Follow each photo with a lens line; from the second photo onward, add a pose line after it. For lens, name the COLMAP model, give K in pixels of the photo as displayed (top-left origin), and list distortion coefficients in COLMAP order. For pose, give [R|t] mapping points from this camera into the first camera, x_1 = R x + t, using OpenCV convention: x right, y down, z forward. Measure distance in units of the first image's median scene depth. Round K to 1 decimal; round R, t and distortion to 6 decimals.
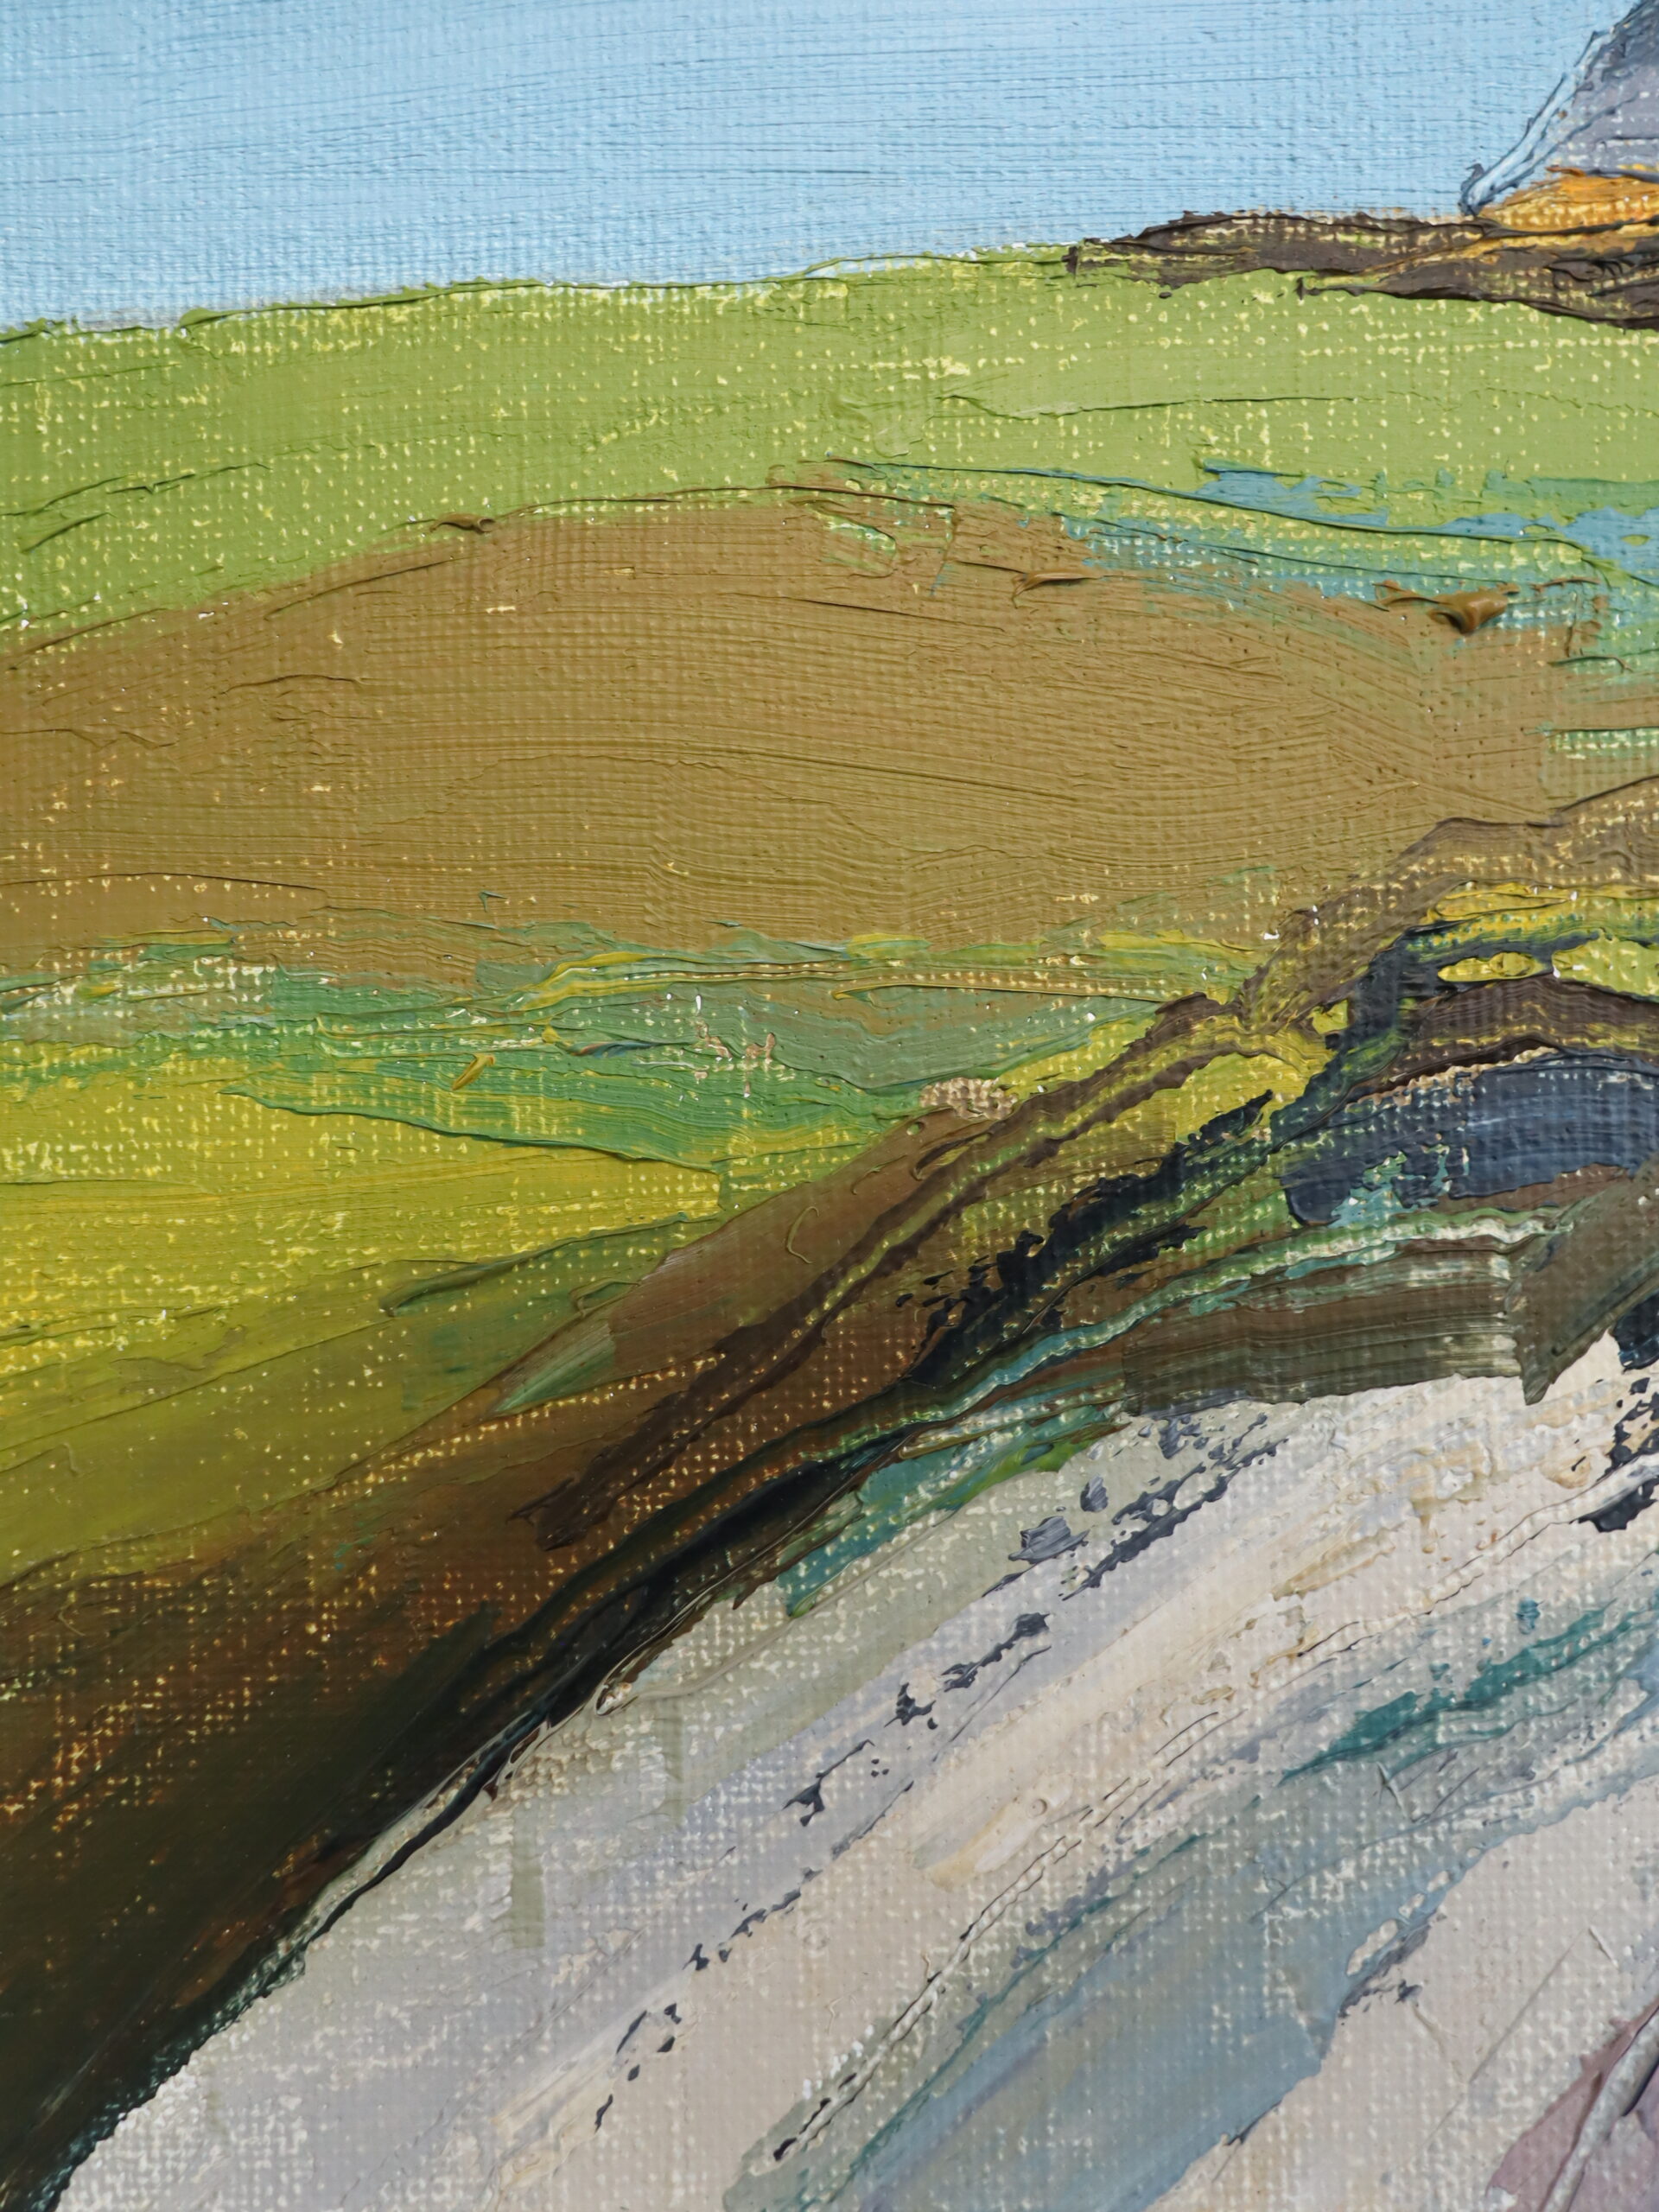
lens RADIAL K [[1599.5, 0, 830.5], [0, 1599.5, 1106.1], [0, 0, 1]] dist [0.010337, -0.002545]
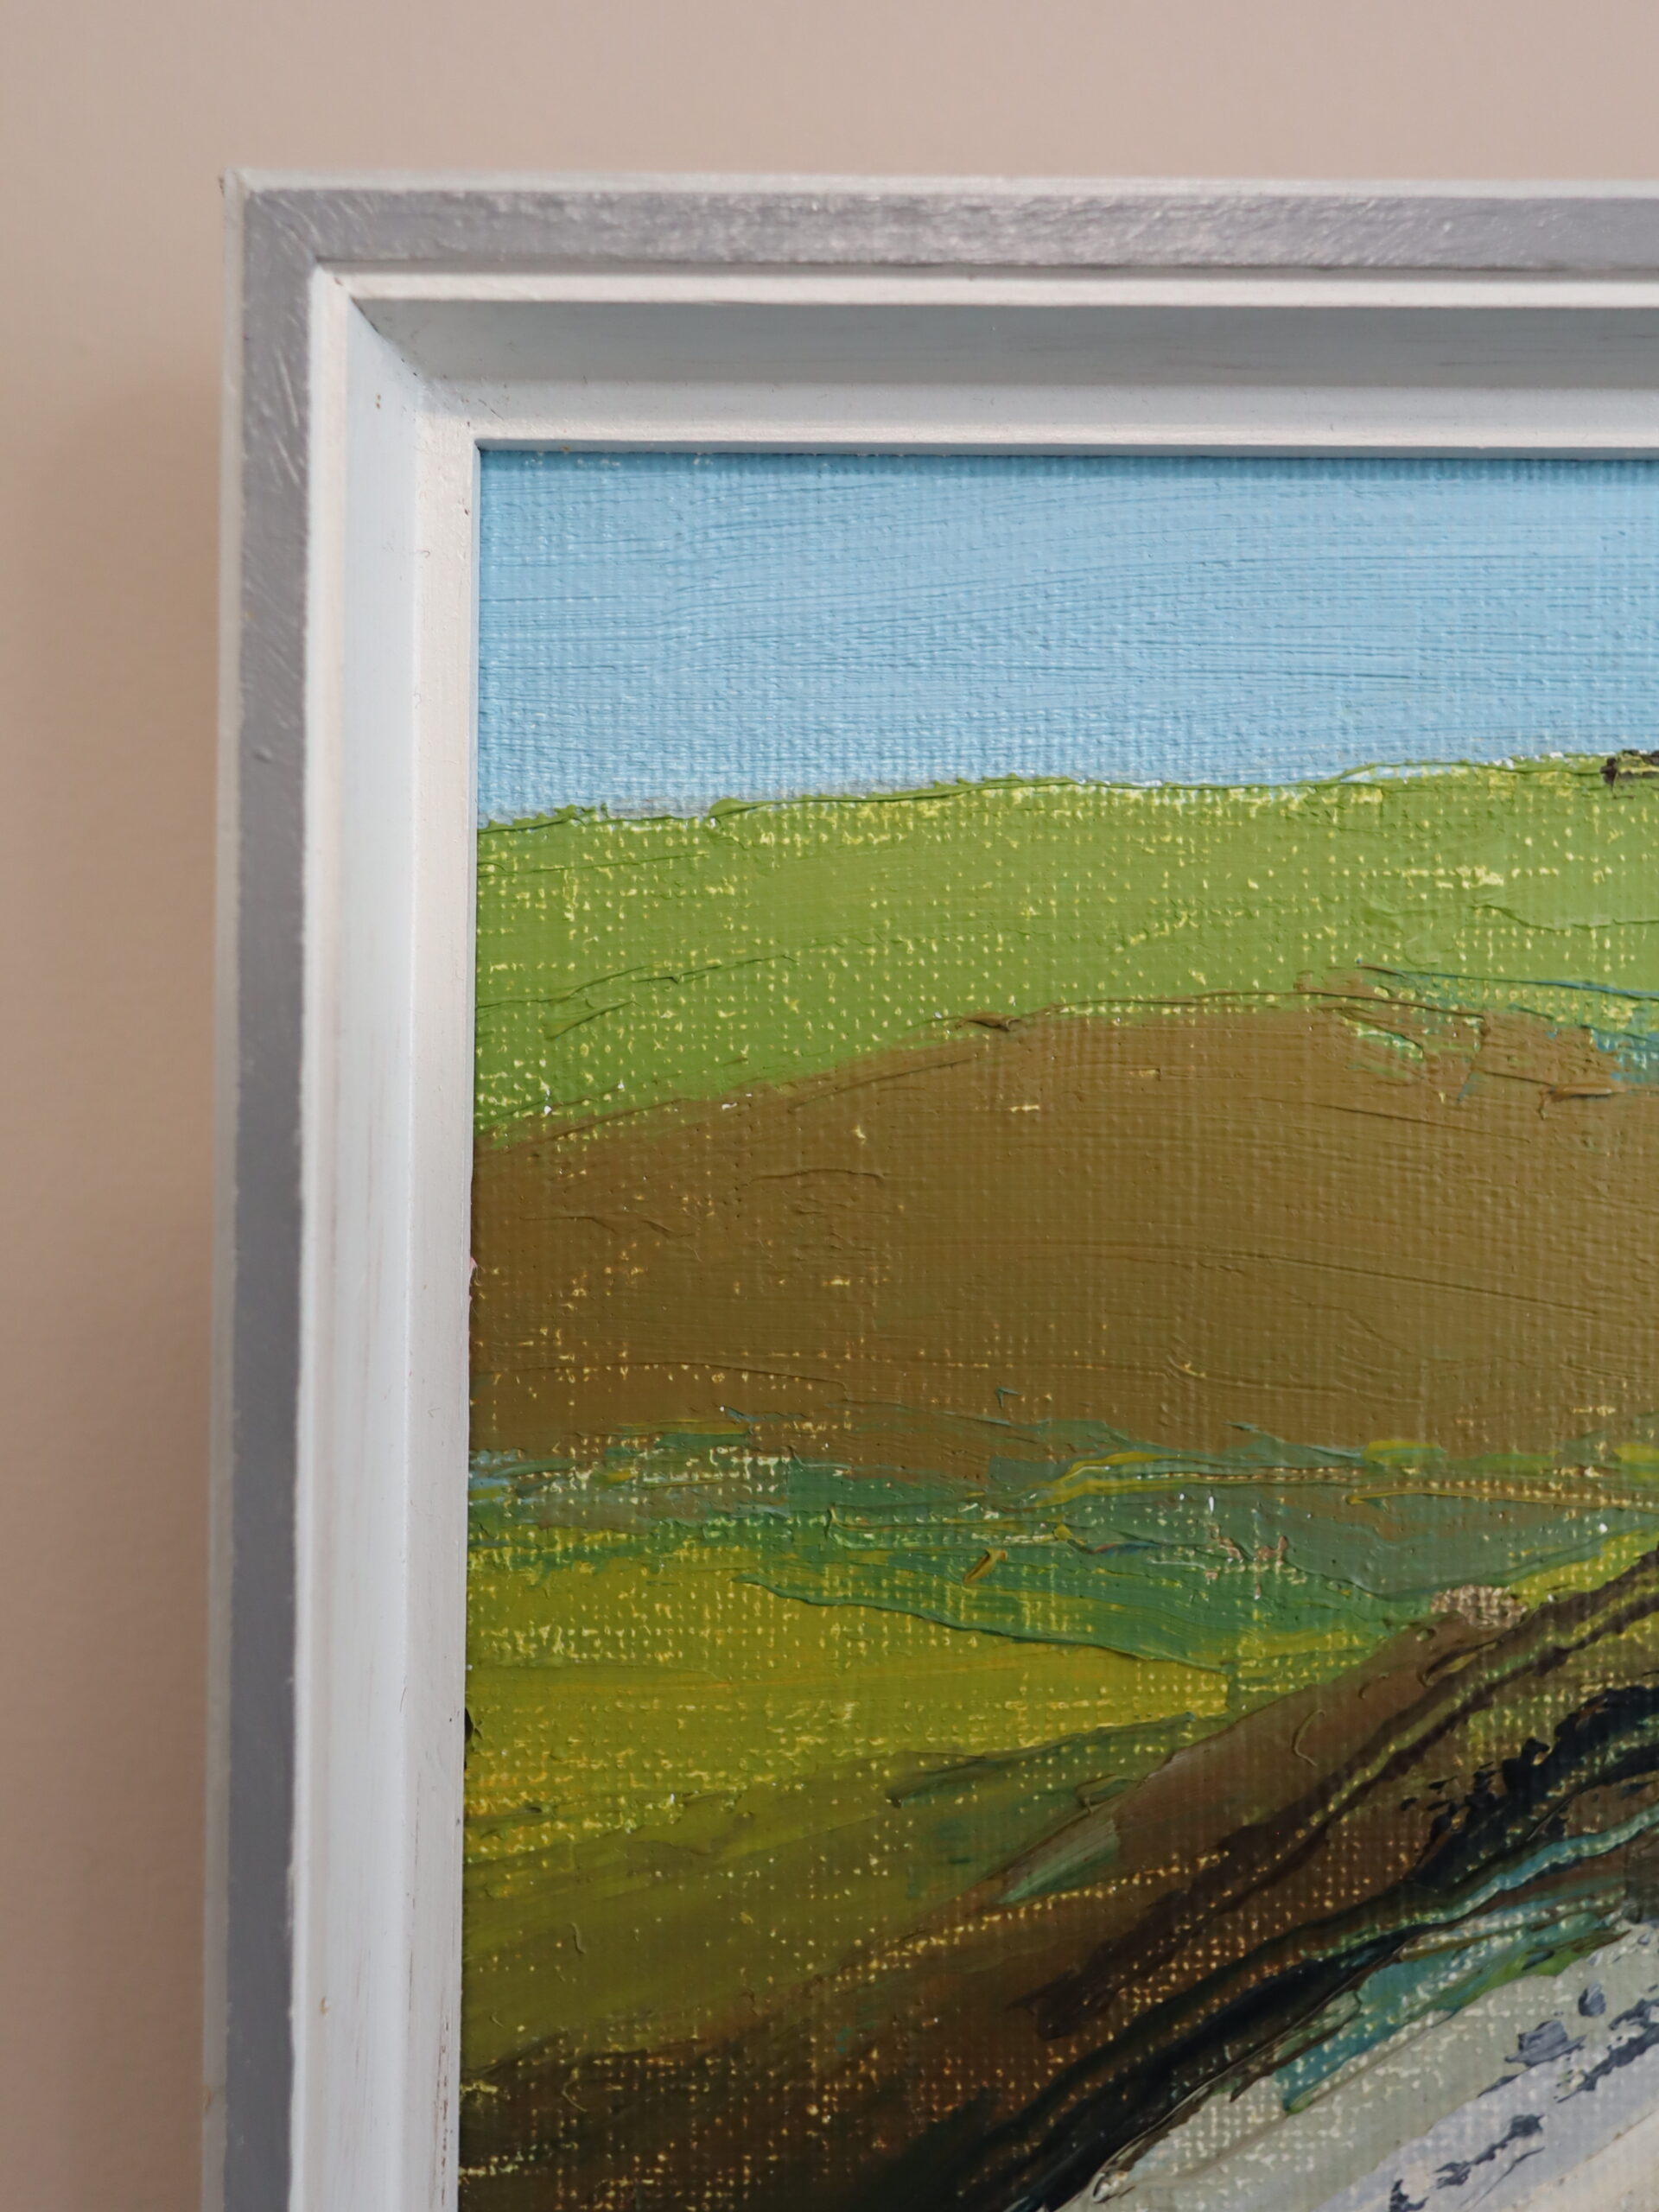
lens RADIAL K [[1599.5, 0, 828.6], [0, 1599.5, 1106.7], [0, 0, 1]] dist [0.010337, -0.002545]
pose [[0.999730, 0.023025, 0.003125, -0.331272], [-0.023096, 0.999424, 0.024879, -0.332826], [-0.002550, -0.024945, 0.999686, 0.002668]]
